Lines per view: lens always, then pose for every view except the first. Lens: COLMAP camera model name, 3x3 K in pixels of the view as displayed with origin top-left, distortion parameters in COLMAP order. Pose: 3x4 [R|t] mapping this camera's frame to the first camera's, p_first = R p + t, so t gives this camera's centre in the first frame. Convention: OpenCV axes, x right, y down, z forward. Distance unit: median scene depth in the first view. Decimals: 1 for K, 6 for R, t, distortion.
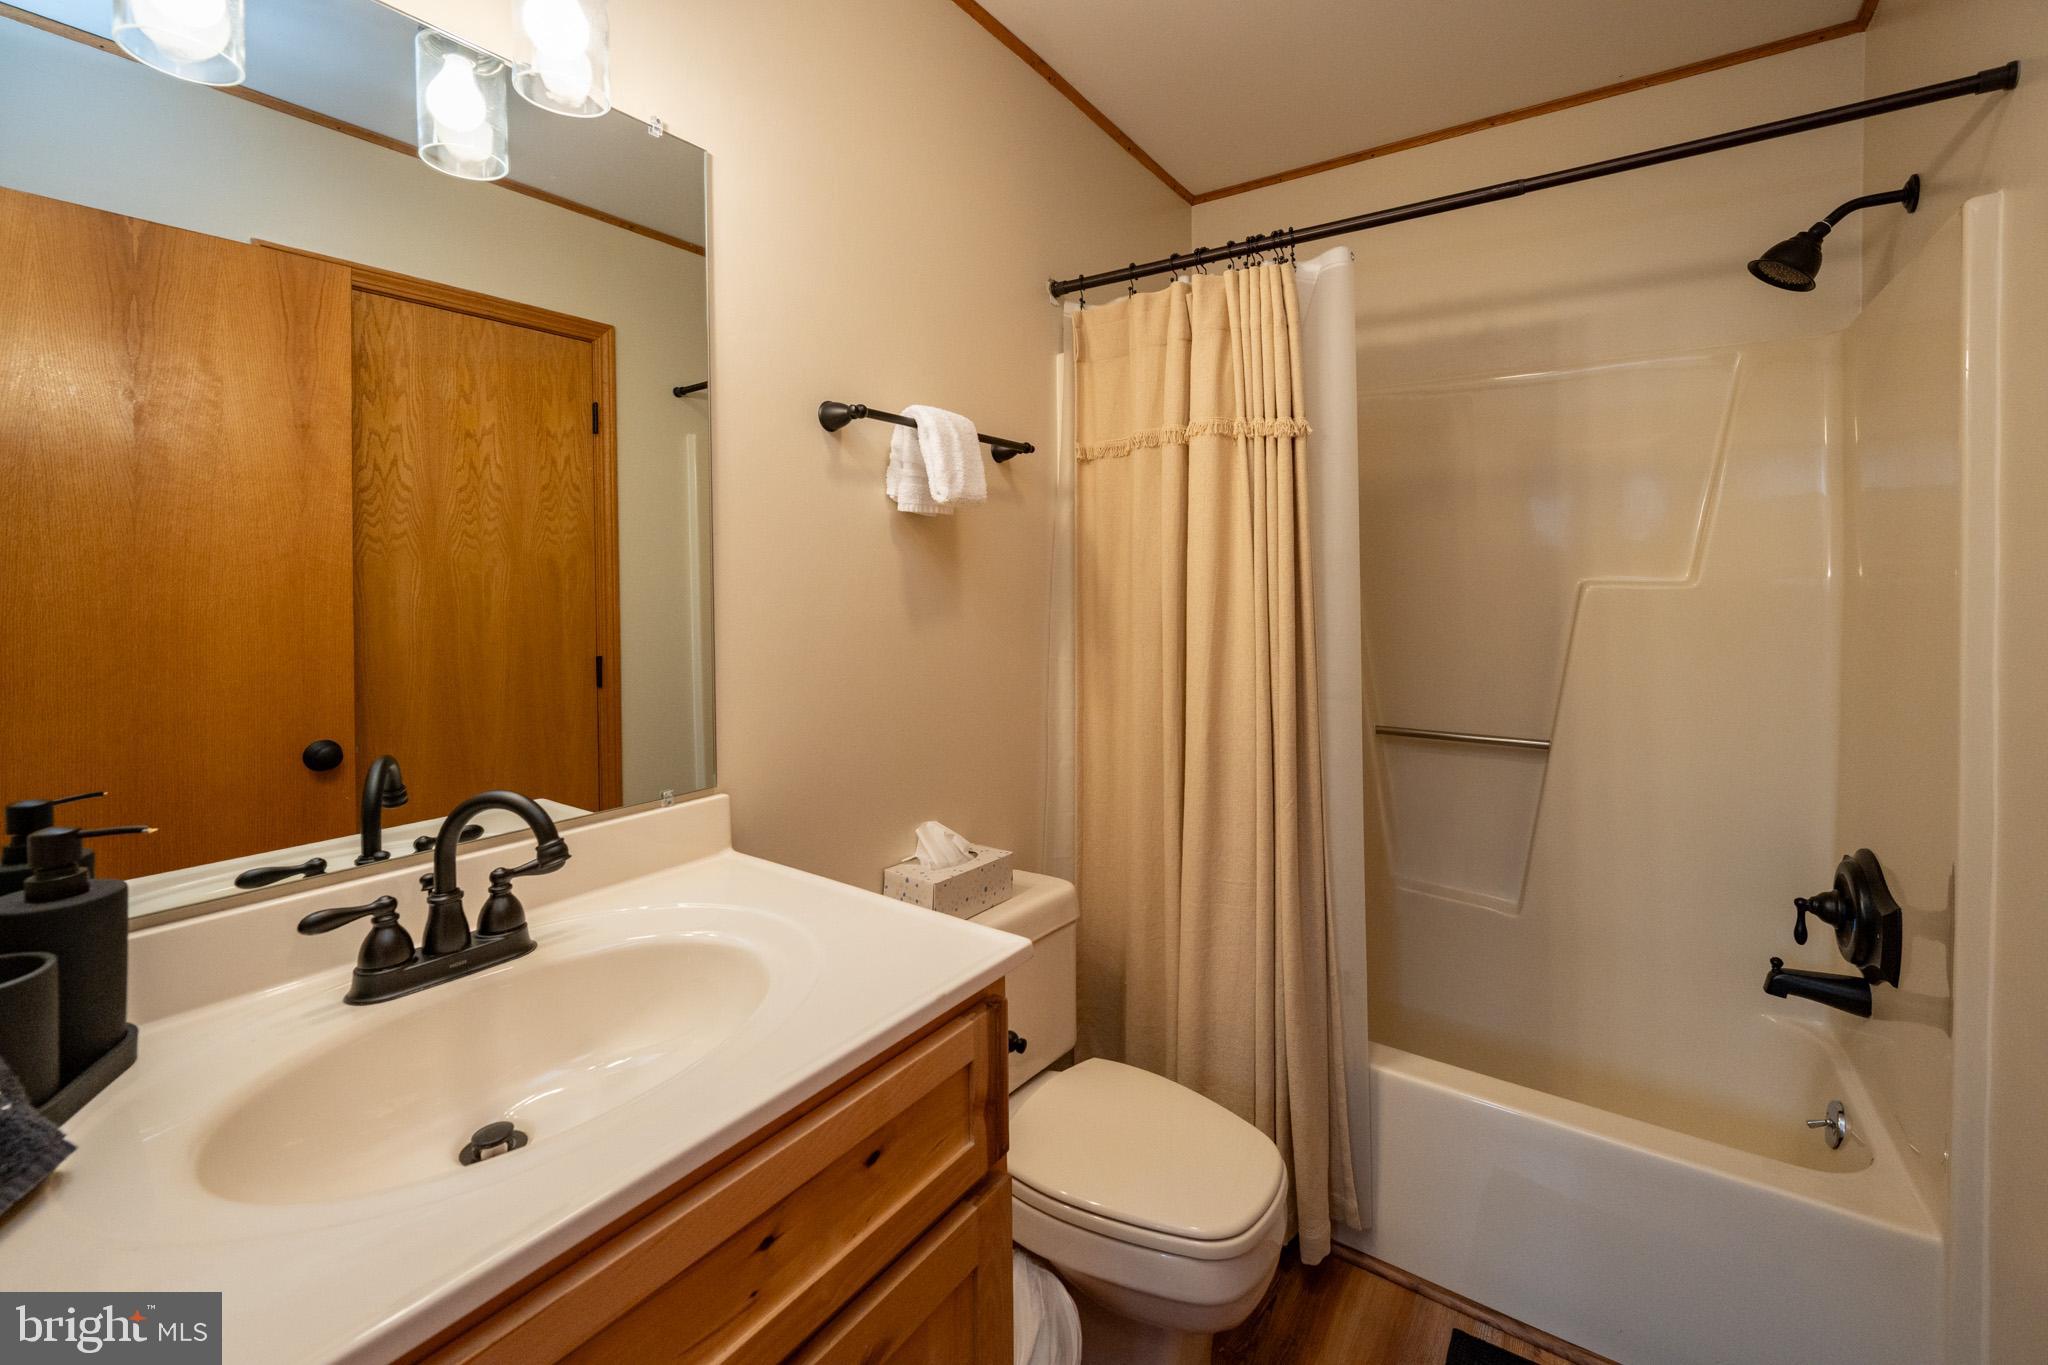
lens RADIAL K [[856.5, 0, 1029.0], [0, 856.5, 586.3], [0, 0, 1]] dist [0.000652, 0.000015]
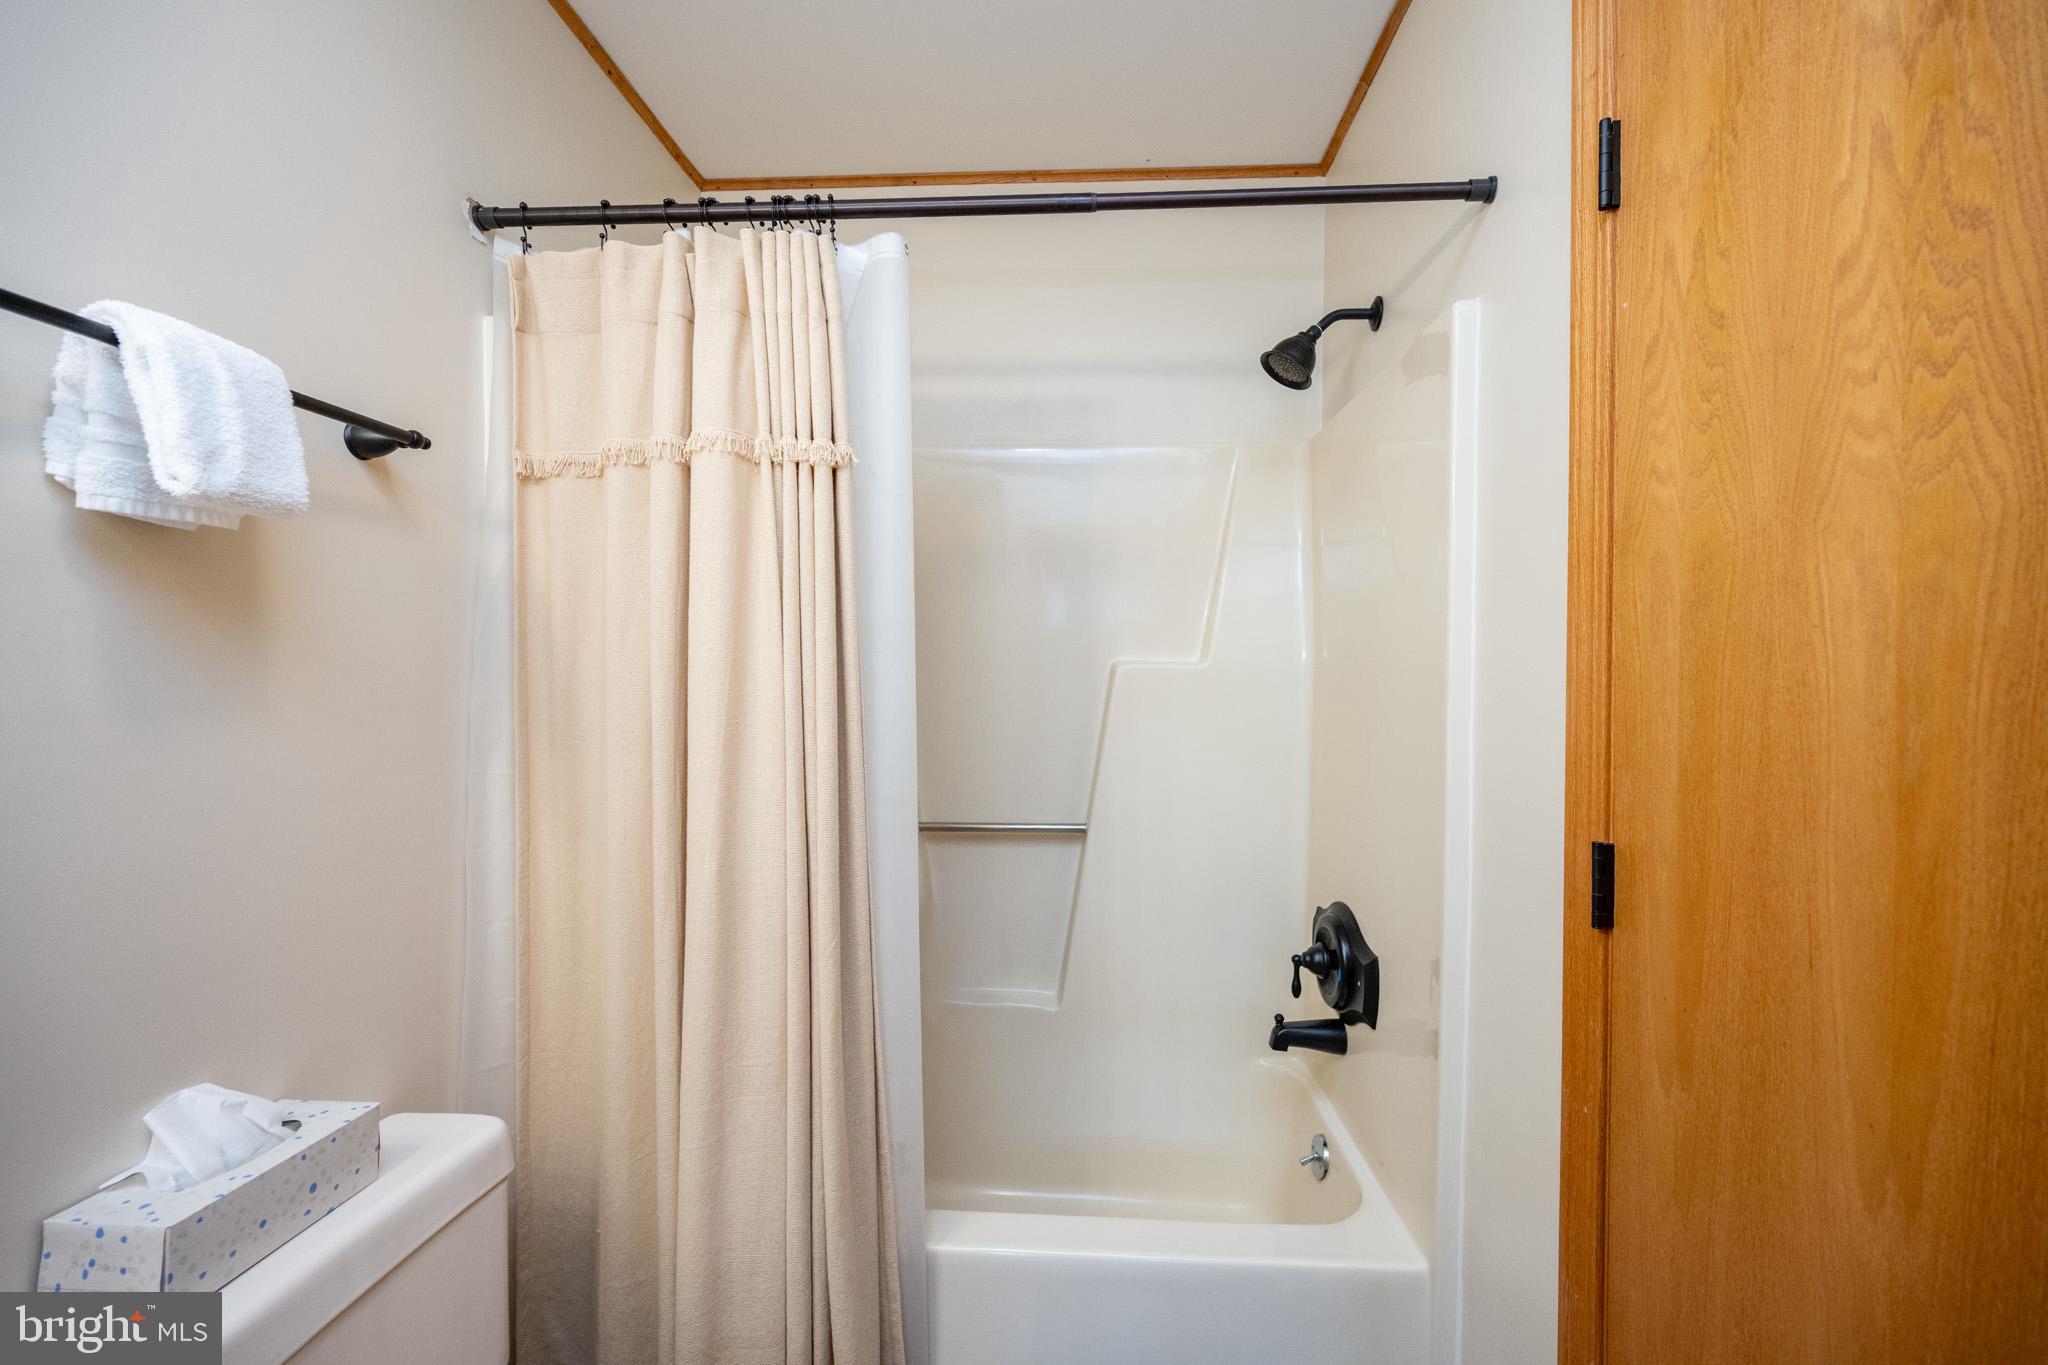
lens RADIAL K [[817.9, 0, 1027.4], [0, 817.9, 678.9], [0, 0, 1]] dist [-0.000577, -0.000357]
pose [[0.850109, -0.003420, 0.526596, 0.066693], [0.000534, 0.999984, 0.005632, 0.010296], [-0.526607, -0.004507, 0.850097, 0.276181]]
